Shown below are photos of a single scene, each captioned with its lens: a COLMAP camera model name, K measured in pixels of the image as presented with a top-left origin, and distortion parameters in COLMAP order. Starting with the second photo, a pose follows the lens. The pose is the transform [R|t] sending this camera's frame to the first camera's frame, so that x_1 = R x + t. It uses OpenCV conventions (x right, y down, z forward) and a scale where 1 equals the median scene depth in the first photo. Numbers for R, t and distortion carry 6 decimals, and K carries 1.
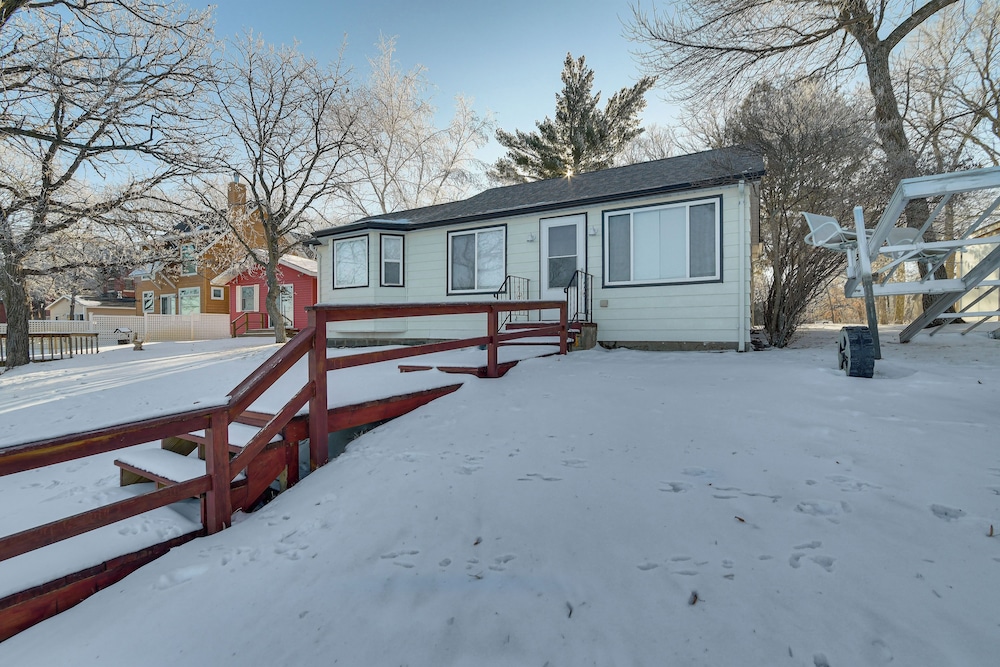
lens RADIAL K [[457.4, 0, 502.2], [0, 457.4, 330.9], [0, 0, 1]] dist [-0.004401, 0.000237]
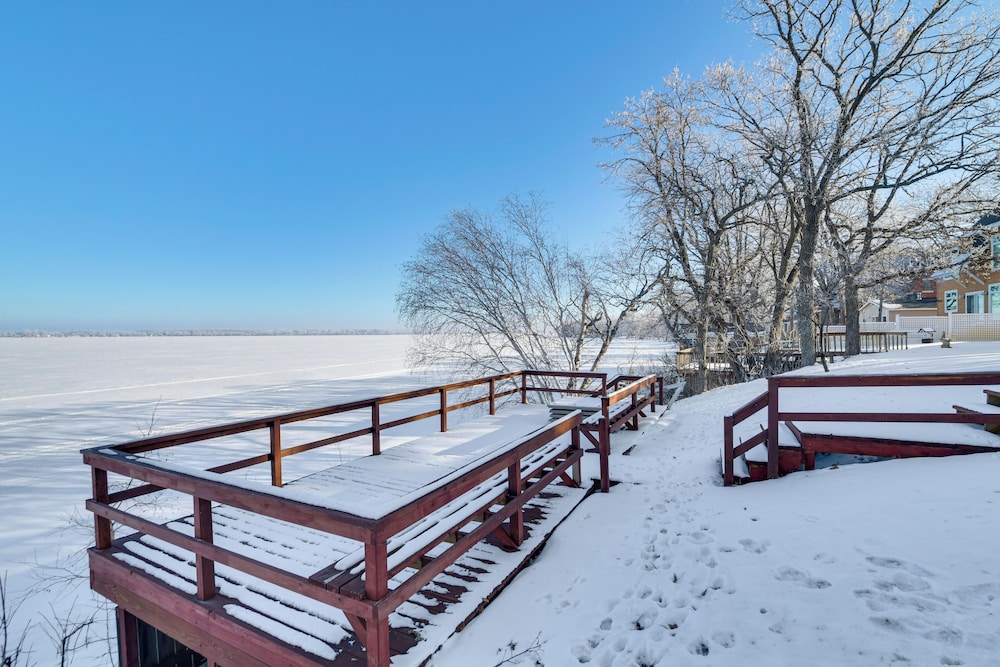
lens RADIAL K [[457.4, 0, 502.4], [0, 457.4, 330.6], [0, 0, 1]] dist [-0.004401, 0.000237]
pose [[0.143145, -0.005590, -0.989686, 0.102699], [0.002509, 0.999983, -0.005286, 0.004477], [0.989698, -0.001726, 0.143157, -0.172438]]
